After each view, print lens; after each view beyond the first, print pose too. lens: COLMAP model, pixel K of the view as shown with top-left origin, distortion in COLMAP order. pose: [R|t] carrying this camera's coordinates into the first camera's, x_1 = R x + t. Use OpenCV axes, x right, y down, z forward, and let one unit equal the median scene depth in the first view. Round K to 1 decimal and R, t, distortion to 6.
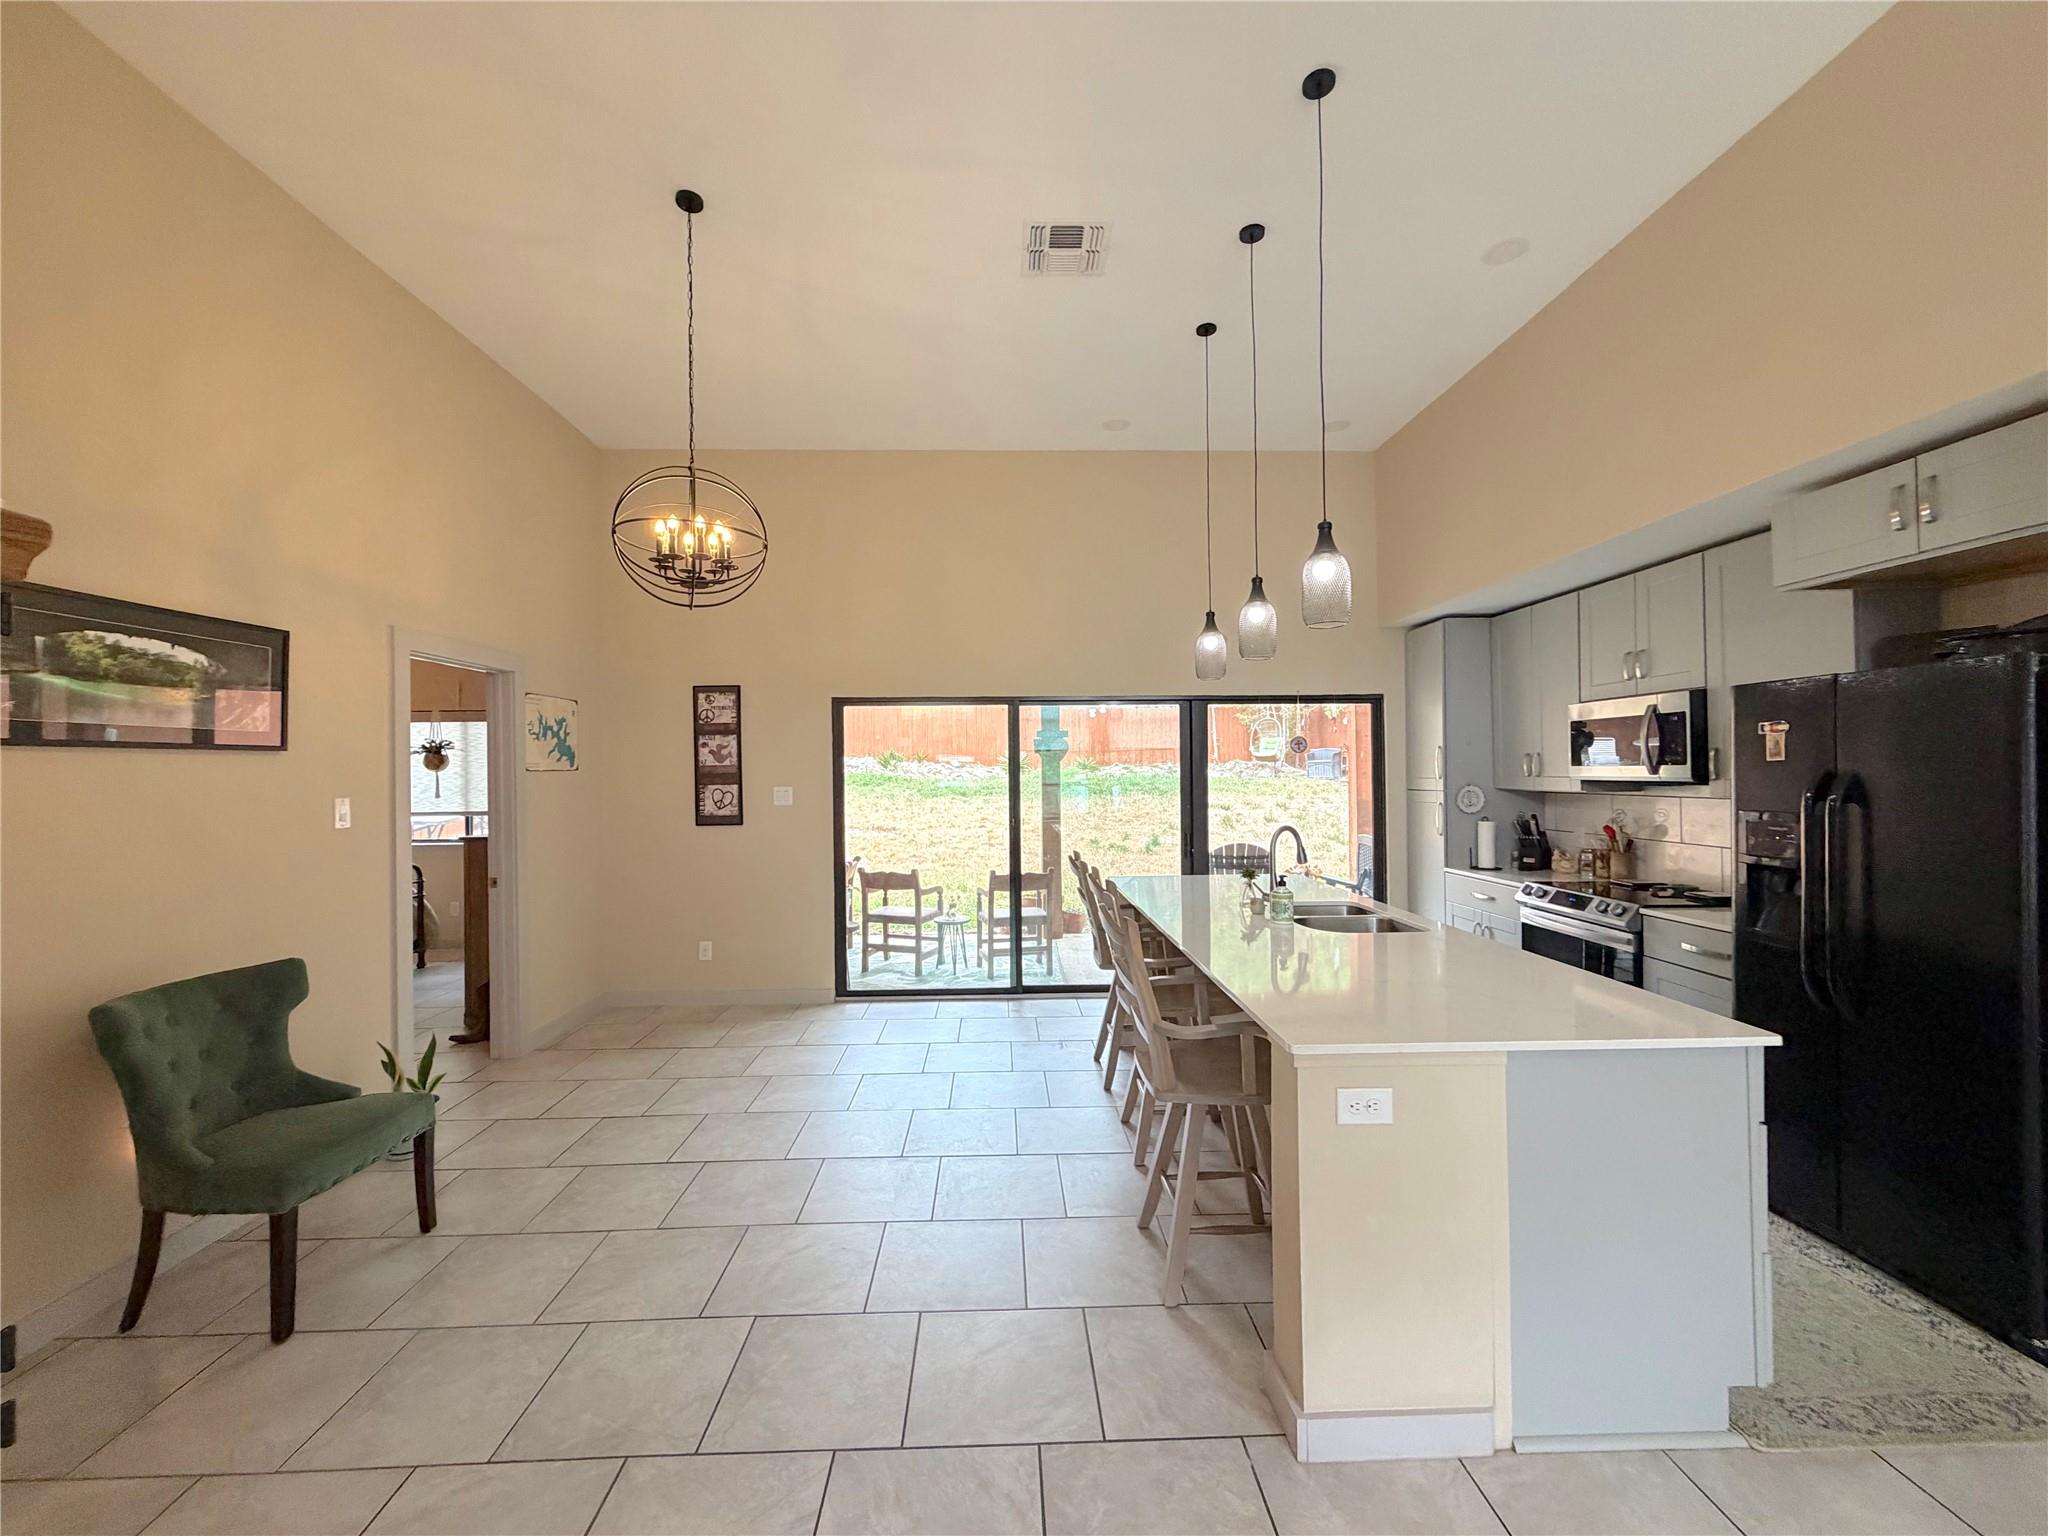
lens RADIAL K [[815.3, 0, 1018.0], [0, 815.3, 769.6], [0, 0, 1]] dist [-0.000385, 0.000073]
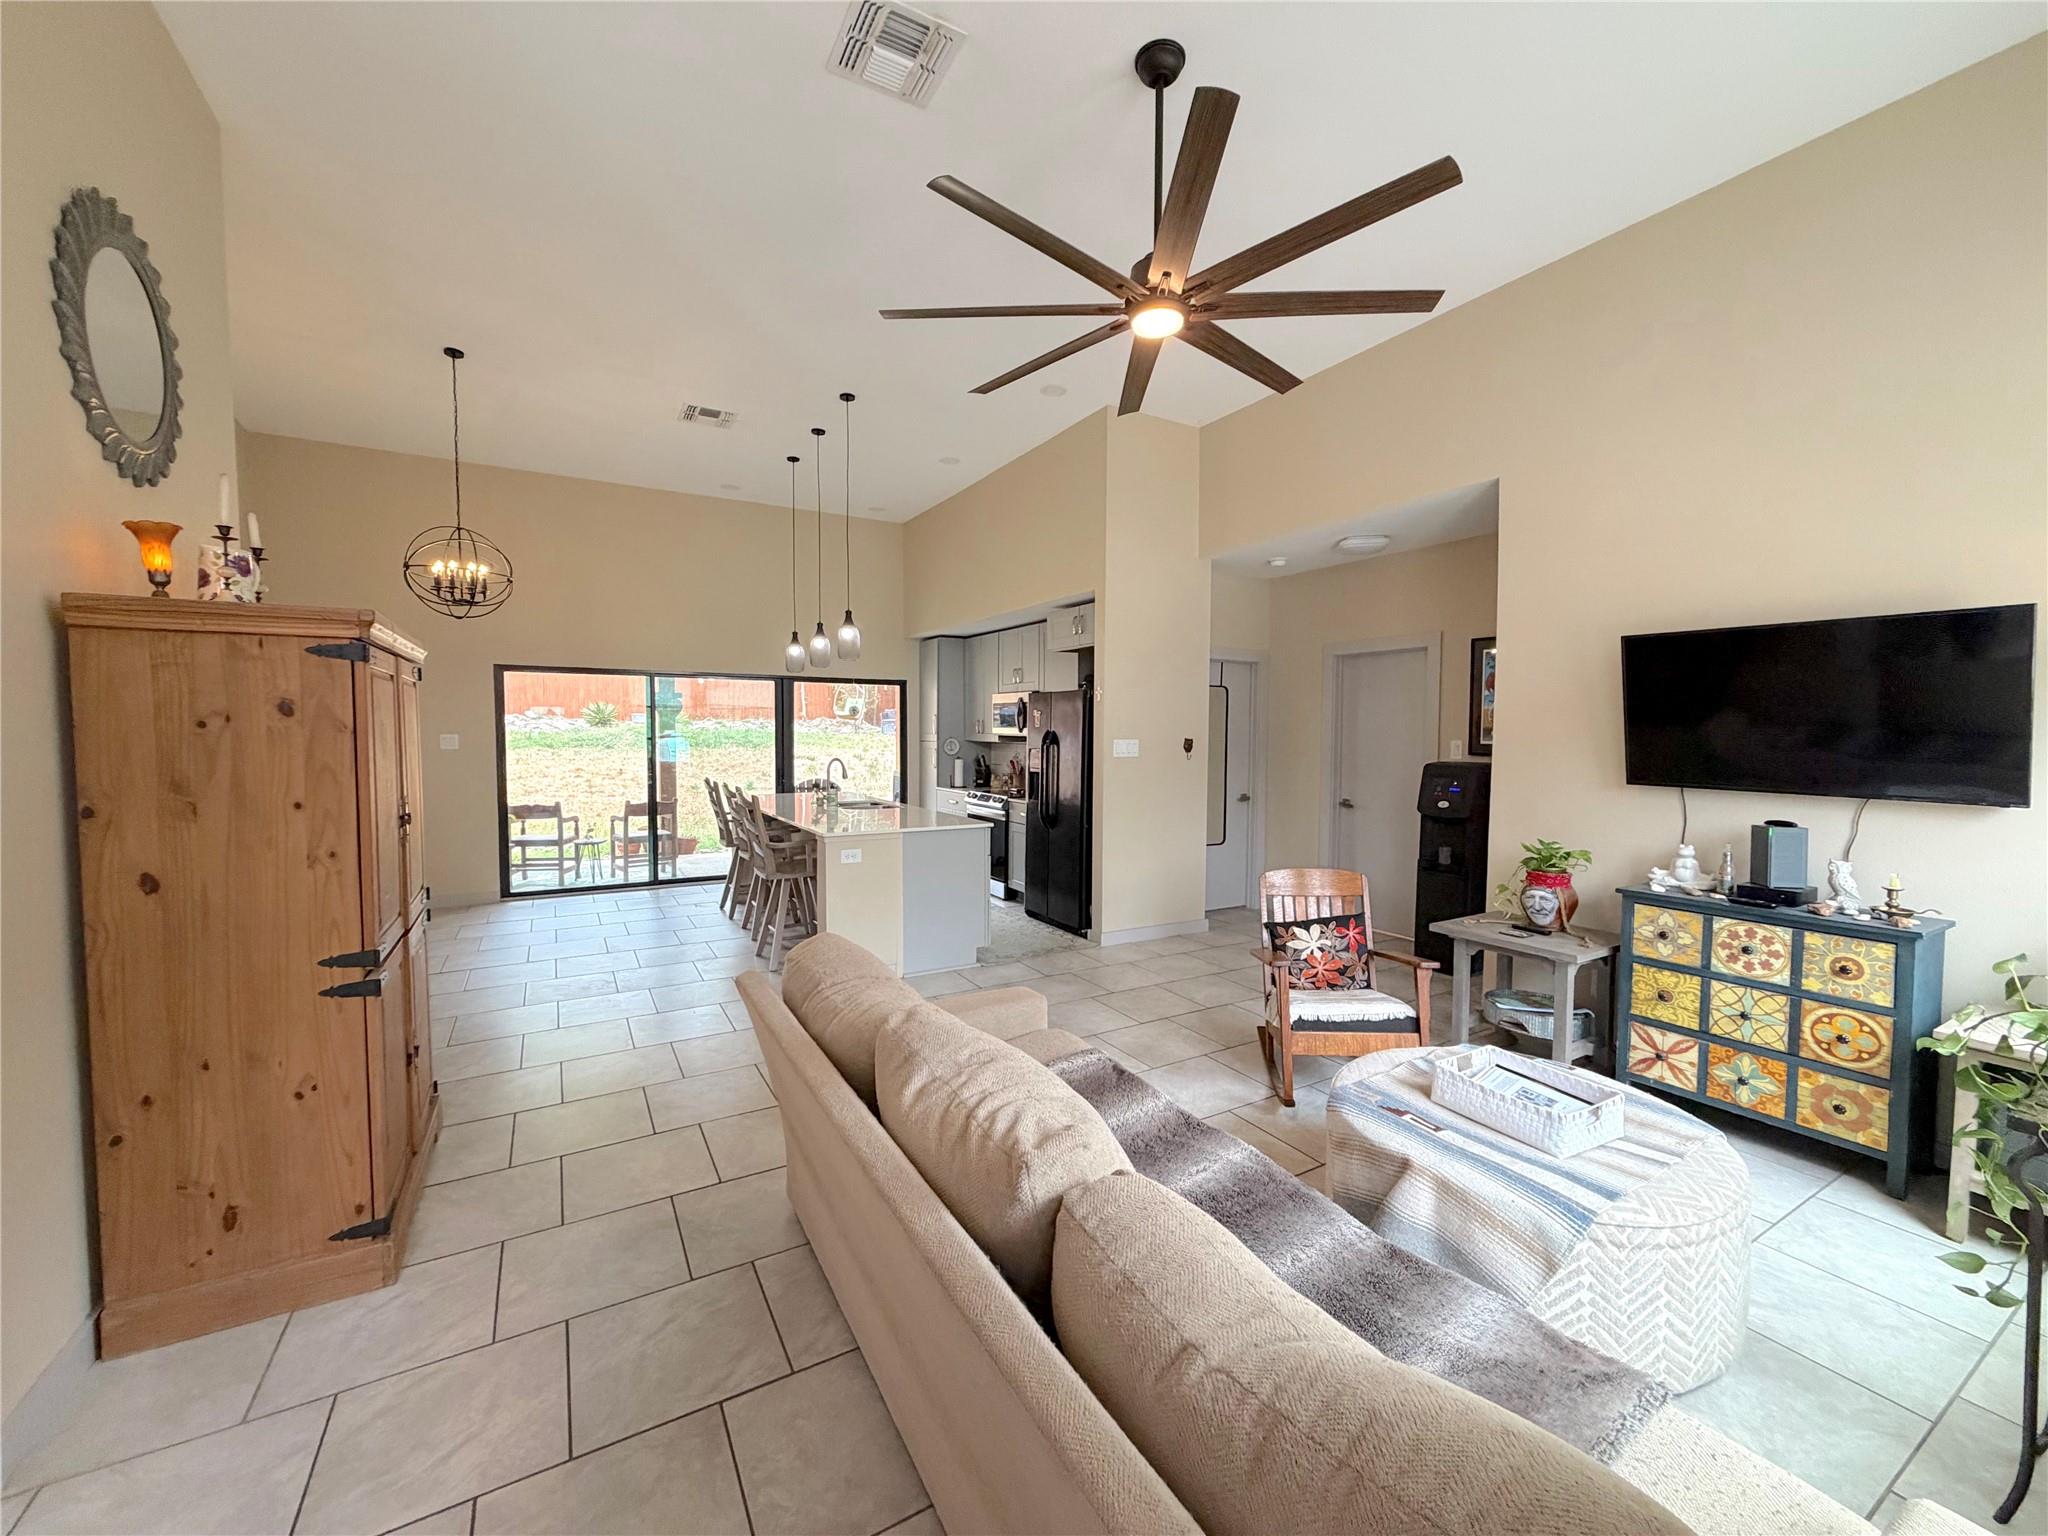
lens RADIAL K [[815.3, 0, 1018.0], [0, 815.3, 769.6], [0, 0, 1]] dist [-0.000385, 0.000073]
pose [[0.880849, -0.008585, 0.473320, -0.120184], [-0.016999, 0.998617, 0.049749, -0.001906], [-0.473092, -0.051867, 0.879485, -0.544996]]
